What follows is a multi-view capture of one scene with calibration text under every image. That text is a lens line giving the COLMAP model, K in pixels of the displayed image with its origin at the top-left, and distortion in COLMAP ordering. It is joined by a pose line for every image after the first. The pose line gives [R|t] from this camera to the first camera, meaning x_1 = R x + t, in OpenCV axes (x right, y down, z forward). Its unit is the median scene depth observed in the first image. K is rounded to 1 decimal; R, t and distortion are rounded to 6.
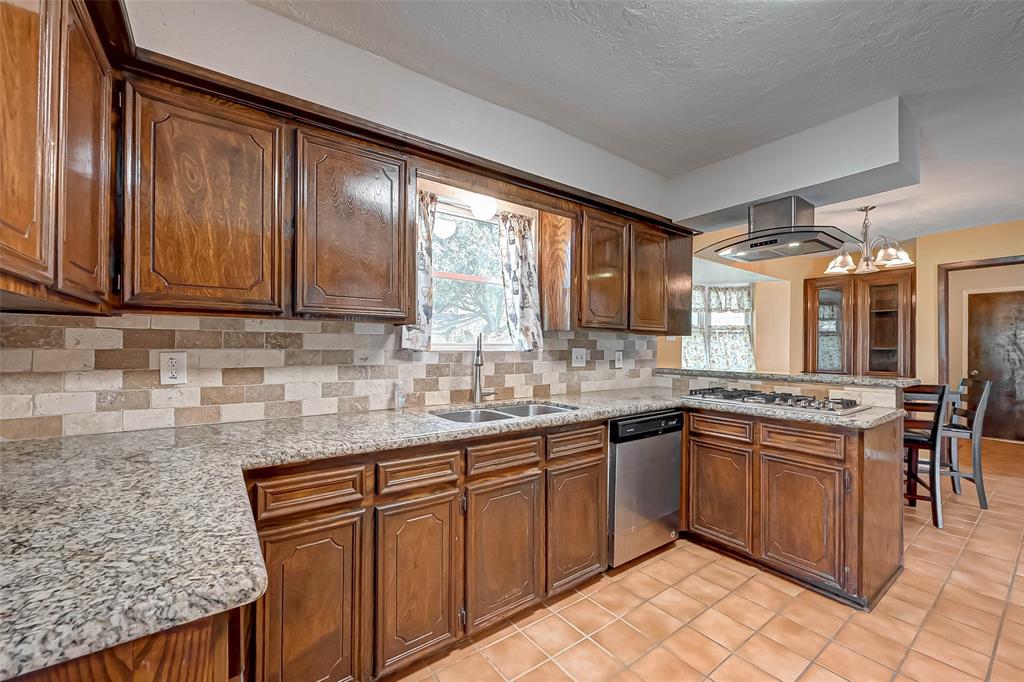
lens RADIAL K [[430.9, 0, 512.4], [0, 430.9, 340.9], [0, 0, 1]] dist [-0.003516, 0.001857]
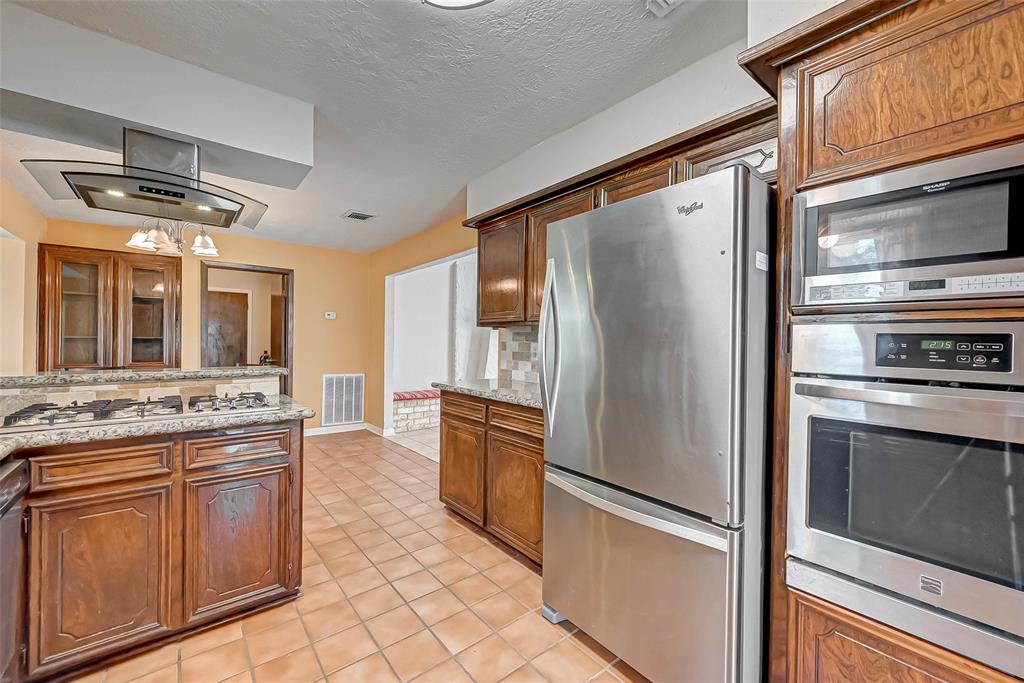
lens RADIAL K [[406.4, 0, 519.3], [0, 406.4, 342.1], [0, 0, 1]] dist [0.003720, 0.000101]
pose [[-0.054837, -0.010444, 0.998441, -0.130283], [-0.017583, 0.999800, 0.009492, 0.006802], [-0.998340, -0.017035, -0.055010, 0.437728]]
